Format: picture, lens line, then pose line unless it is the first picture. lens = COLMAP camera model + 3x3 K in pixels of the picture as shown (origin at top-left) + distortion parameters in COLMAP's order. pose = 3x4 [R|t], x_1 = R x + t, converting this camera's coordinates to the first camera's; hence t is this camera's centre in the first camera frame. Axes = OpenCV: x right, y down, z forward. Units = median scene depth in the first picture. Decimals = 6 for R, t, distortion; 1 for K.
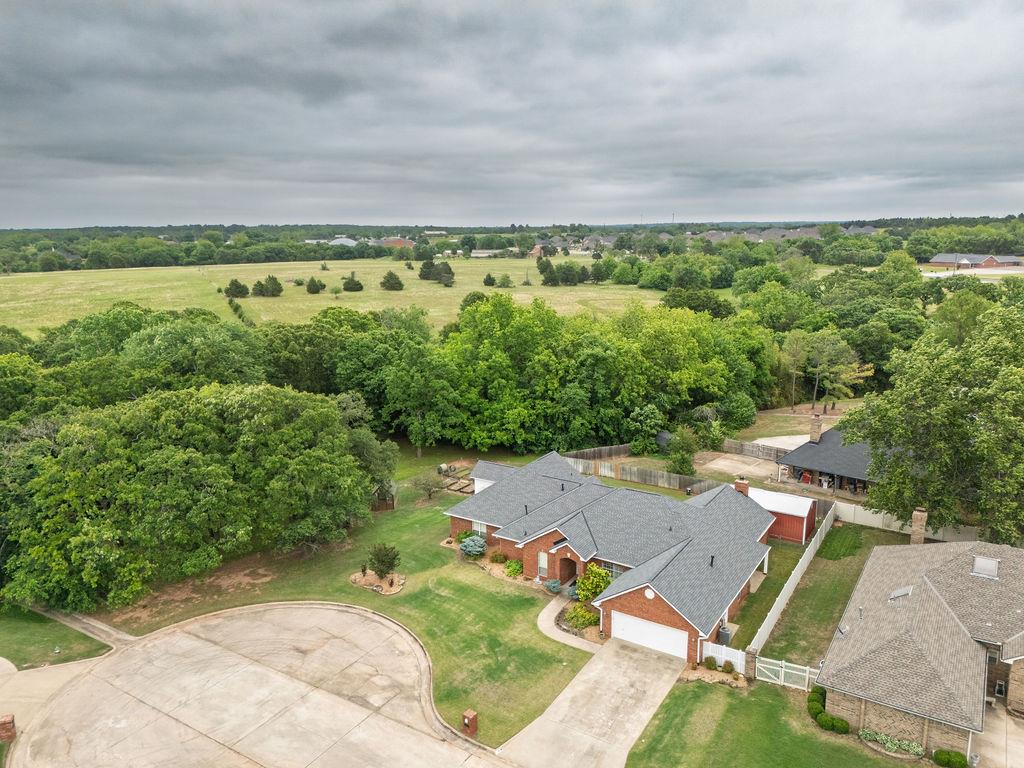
lens RADIAL K [[763.6, 0, 516.3], [0, 763.6, 386.8], [0, 0, 1]] dist [0.100329, -0.116931]
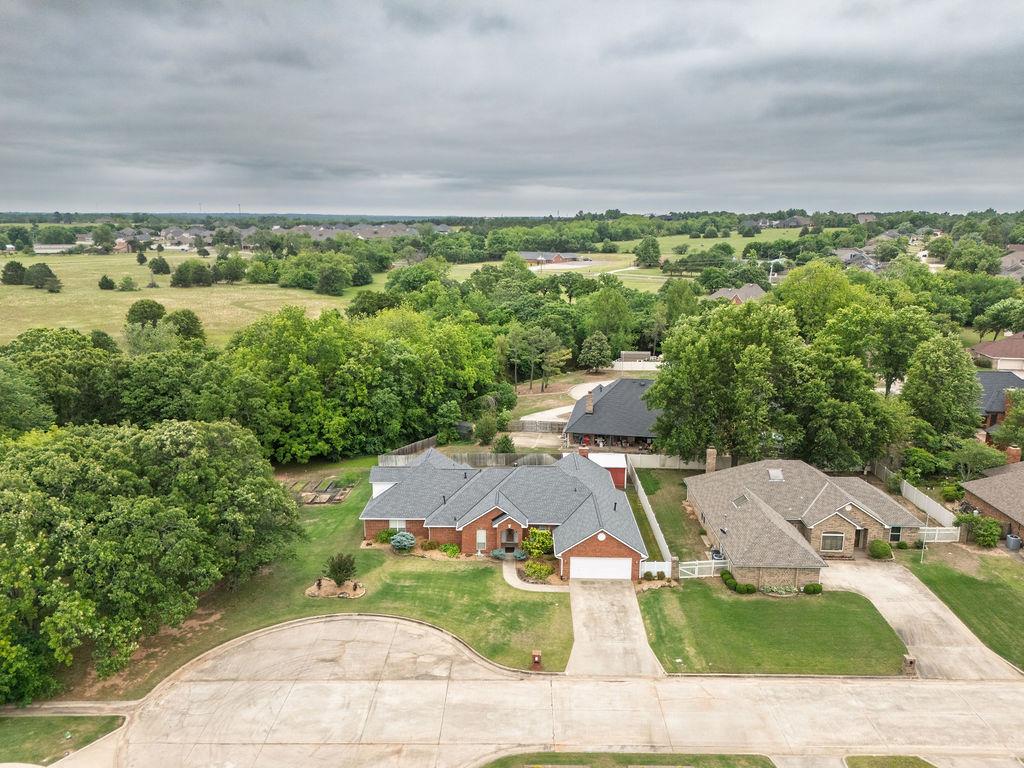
lens RADIAL K [[763.6, 0, 516.3], [0, 763.6, 386.8], [0, 0, 1]] dist [0.100329, -0.116931]
pose [[0.849072, -0.102770, 0.518184, -0.456255], [0.096731, 0.994556, 0.038748, -0.041186], [-0.519345, 0.017225, 0.854391, -0.044191]]
